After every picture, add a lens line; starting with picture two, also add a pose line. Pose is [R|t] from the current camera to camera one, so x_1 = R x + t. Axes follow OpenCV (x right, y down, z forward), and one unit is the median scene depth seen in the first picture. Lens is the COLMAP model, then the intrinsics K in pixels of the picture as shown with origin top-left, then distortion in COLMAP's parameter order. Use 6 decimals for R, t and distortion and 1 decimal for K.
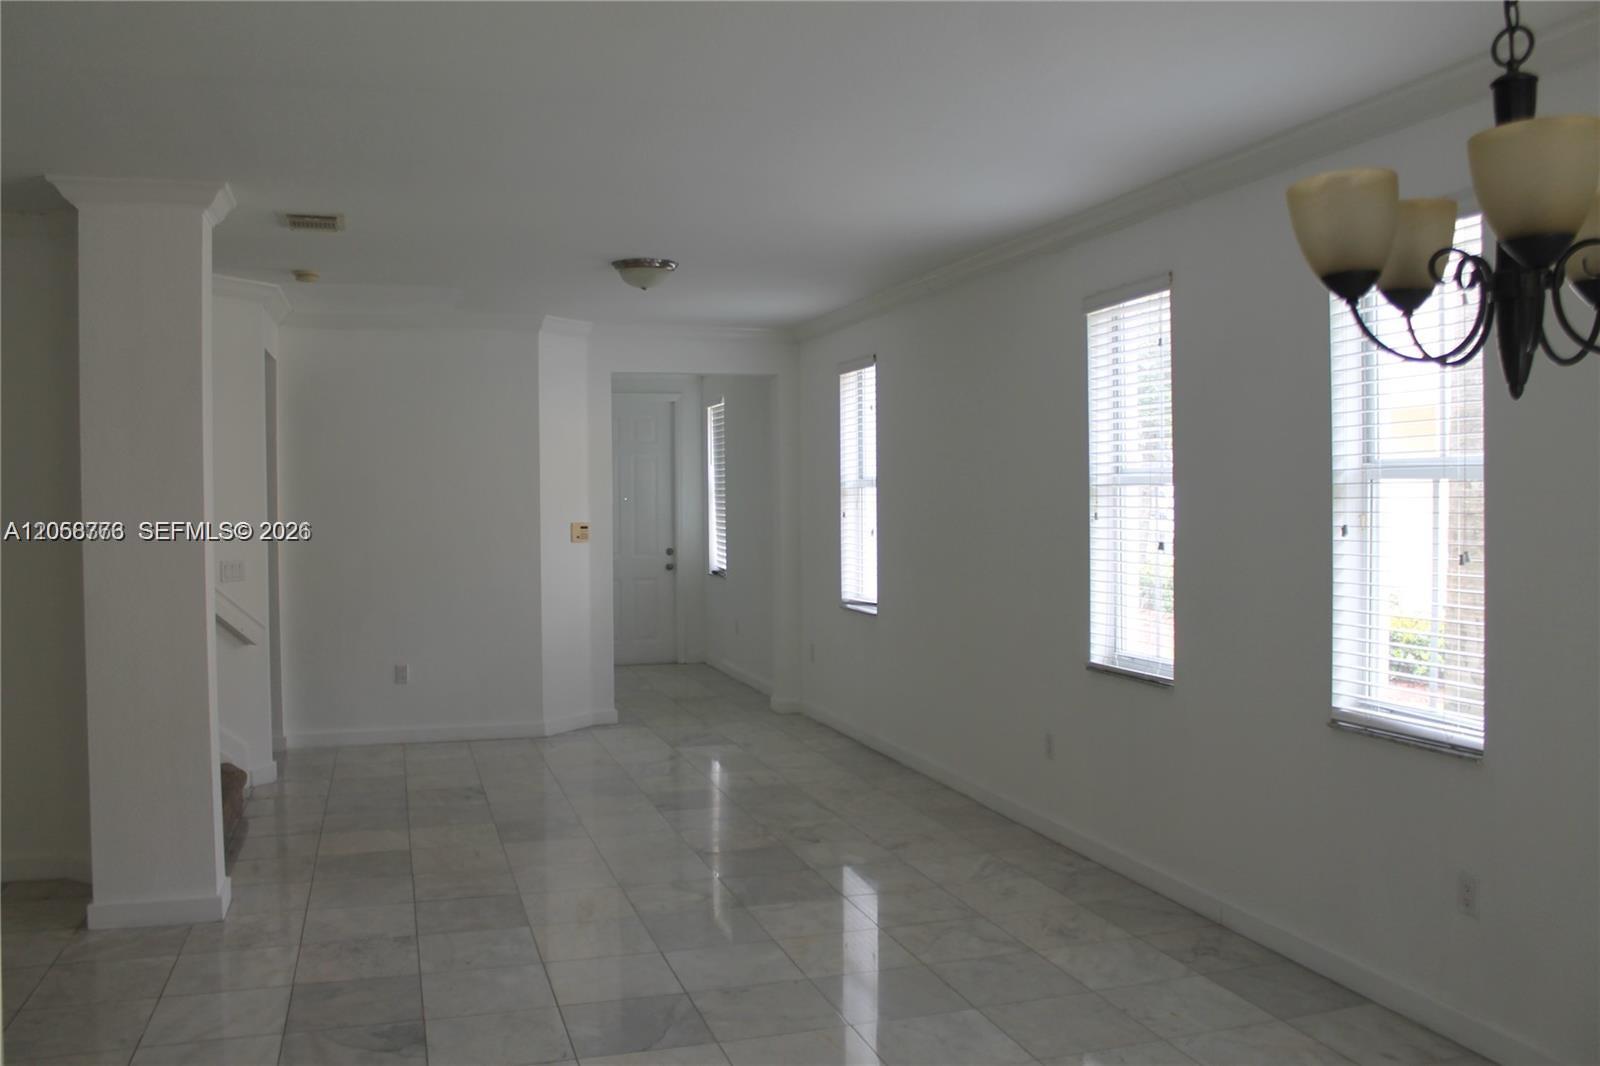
lens RADIAL K [[1325.6, 0, 800.0], [0, 1325.6, 533.0], [0, 0, 1]] dist [-0.154536, 0.120128]
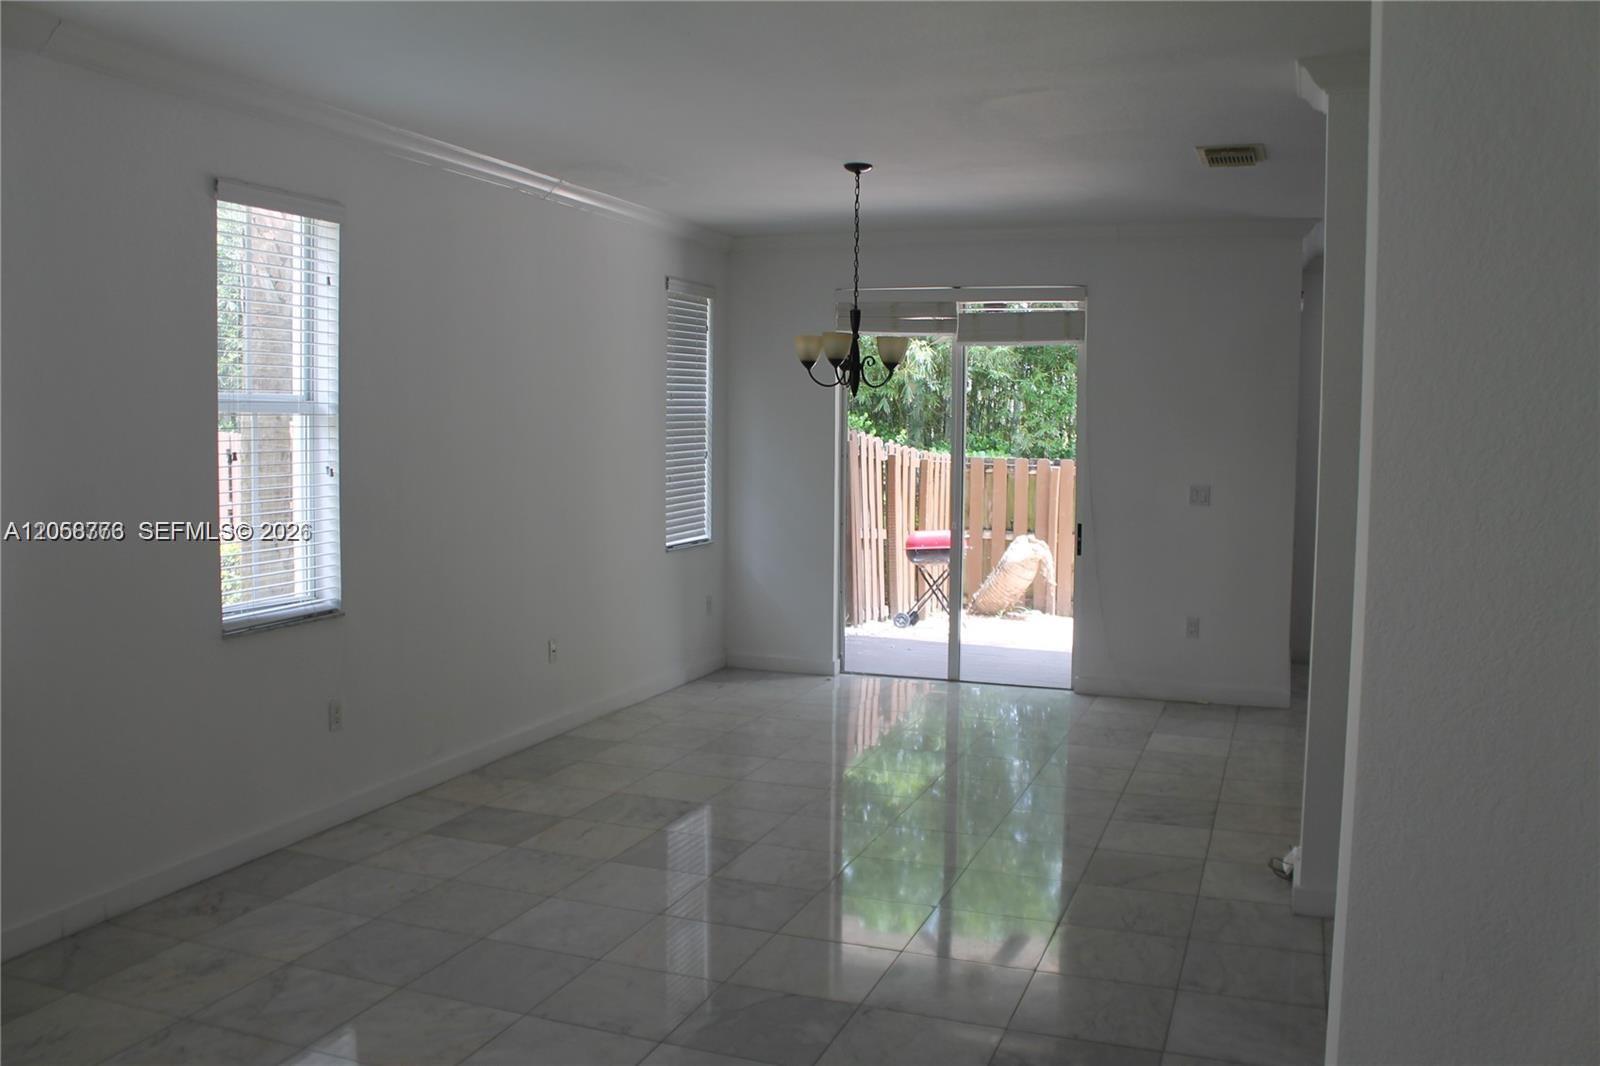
lens RADIAL K [[1325.6, 0, 800.0], [0, 1325.6, 533.0], [0, 0, 1]] dist [-0.154536, 0.120128]
pose [[-0.787869, -0.046921, 0.614053, -0.618099], [0.018993, 0.994768, 0.100382, -0.036192], [-0.615550, 0.090750, -0.782855, 1.516639]]
